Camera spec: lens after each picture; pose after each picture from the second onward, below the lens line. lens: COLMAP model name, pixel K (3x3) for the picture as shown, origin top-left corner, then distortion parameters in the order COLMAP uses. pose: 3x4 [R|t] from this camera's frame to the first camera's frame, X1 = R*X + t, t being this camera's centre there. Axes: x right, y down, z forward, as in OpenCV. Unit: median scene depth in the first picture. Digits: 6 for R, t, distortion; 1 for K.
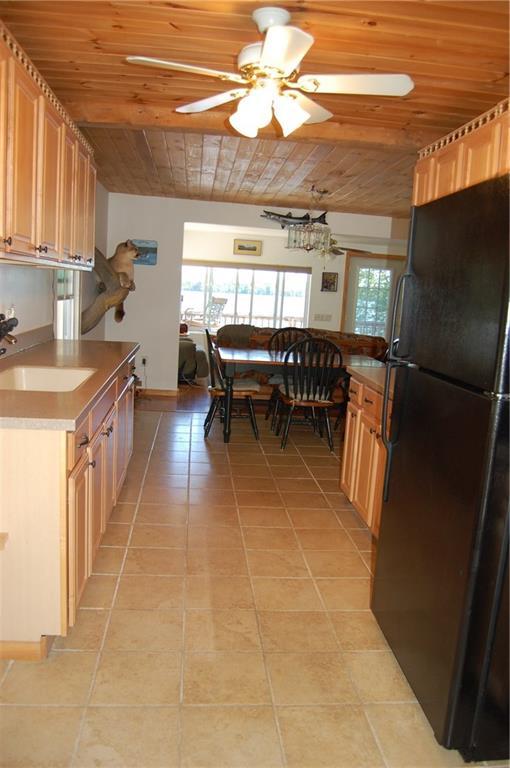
lens RADIAL K [[611.3, 0, 255.0], [0, 611.3, 384.0], [0, 0, 1]] dist [0.001651, 0.000073]
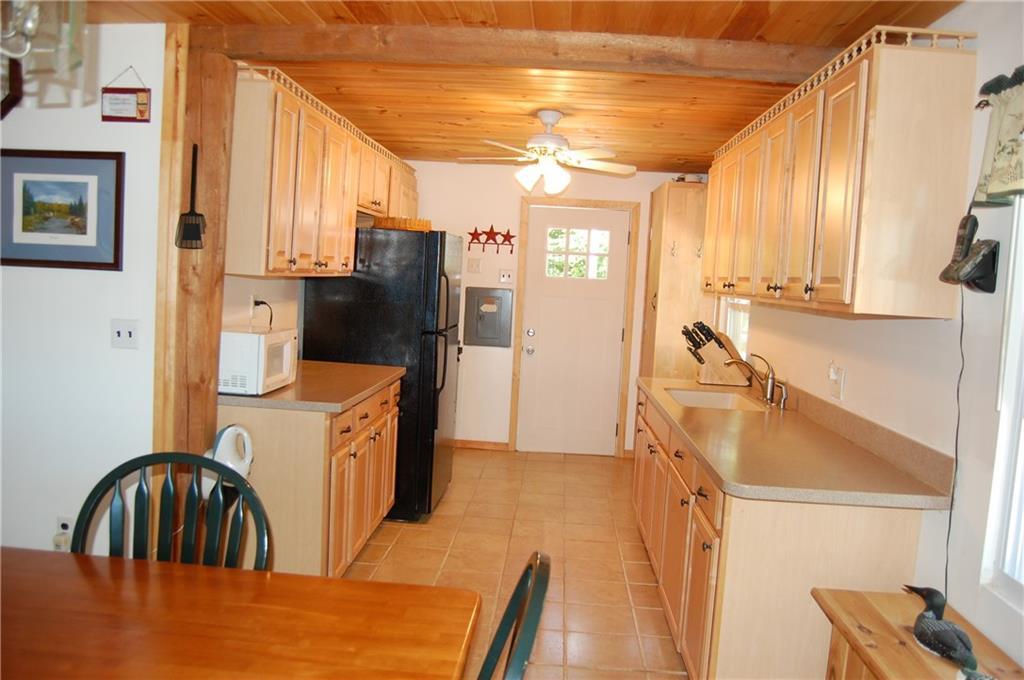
lens RADIAL K [[815.1, 0, 512.0], [0, 815.1, 340.0], [0, 0, 1]] dist [0.001651, 0.000073]
pose [[-0.979160, -0.135735, 0.151067, -0.168151], [-0.096416, 0.965361, 0.242451, -0.370595], [-0.178743, 0.222833, -0.958330, 2.081366]]
